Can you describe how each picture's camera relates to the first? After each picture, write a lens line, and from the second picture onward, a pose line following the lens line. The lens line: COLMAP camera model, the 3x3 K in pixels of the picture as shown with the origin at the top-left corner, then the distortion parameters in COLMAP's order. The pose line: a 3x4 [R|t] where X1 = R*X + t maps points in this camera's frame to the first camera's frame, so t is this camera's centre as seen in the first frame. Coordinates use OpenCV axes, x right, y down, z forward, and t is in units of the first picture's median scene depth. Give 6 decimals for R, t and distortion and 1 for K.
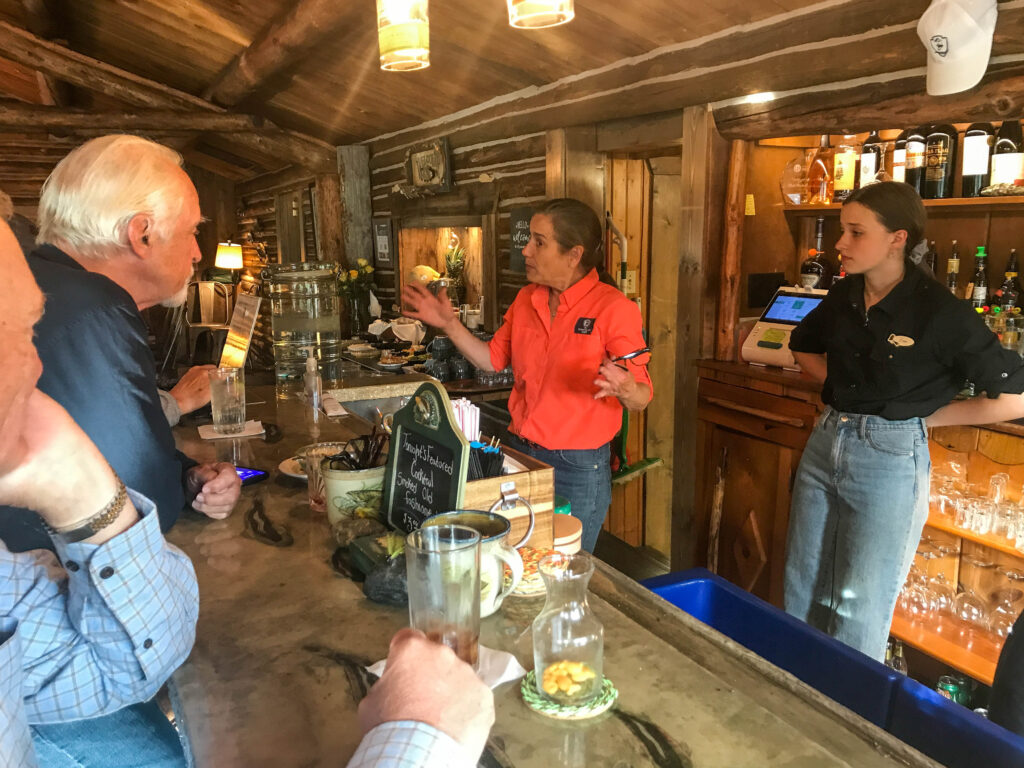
lens RADIAL K [[876.8, 0, 512.0], [0, 876.8, 384.0], [0, 0, 1]] dist [0.041626, -0.102687]
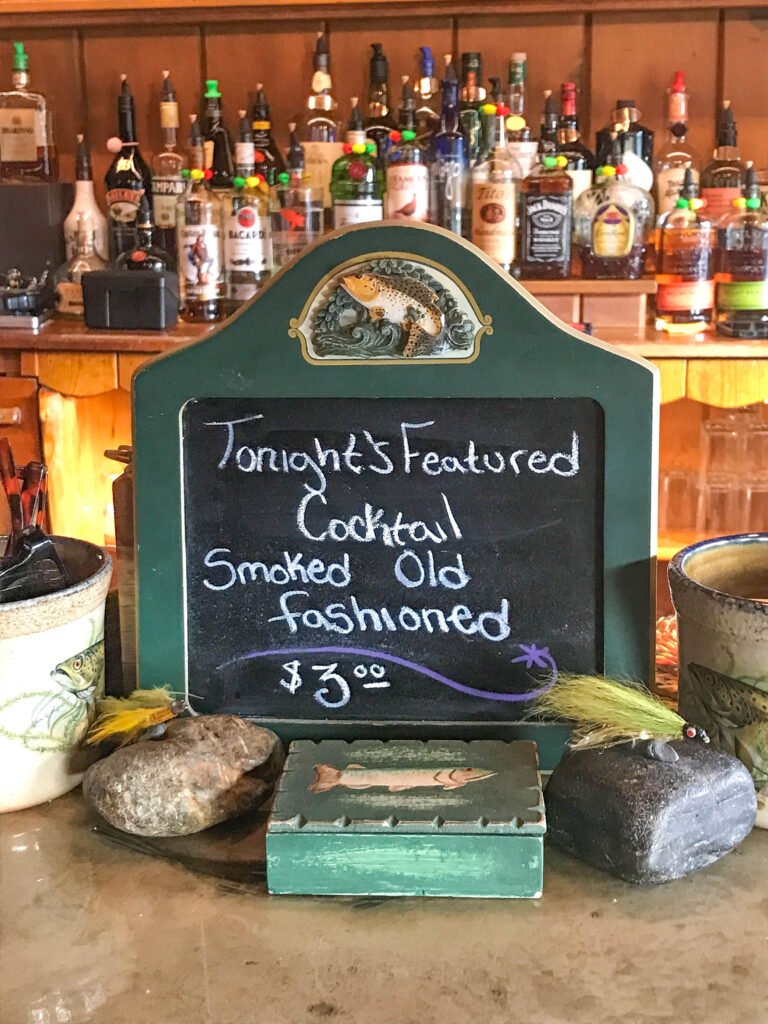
lens RADIAL K [[1416.6, 0, 384.0], [0, 1416.6, 512.0], [0, 0, 1]] dist [0.009042, 0.018956]
pose [[0.574564, -0.205689, 0.792192, -0.209436], [0.148639, 0.978034, 0.146137, 0.009756], [-0.804849, 0.033786, 0.592517, 0.278759]]
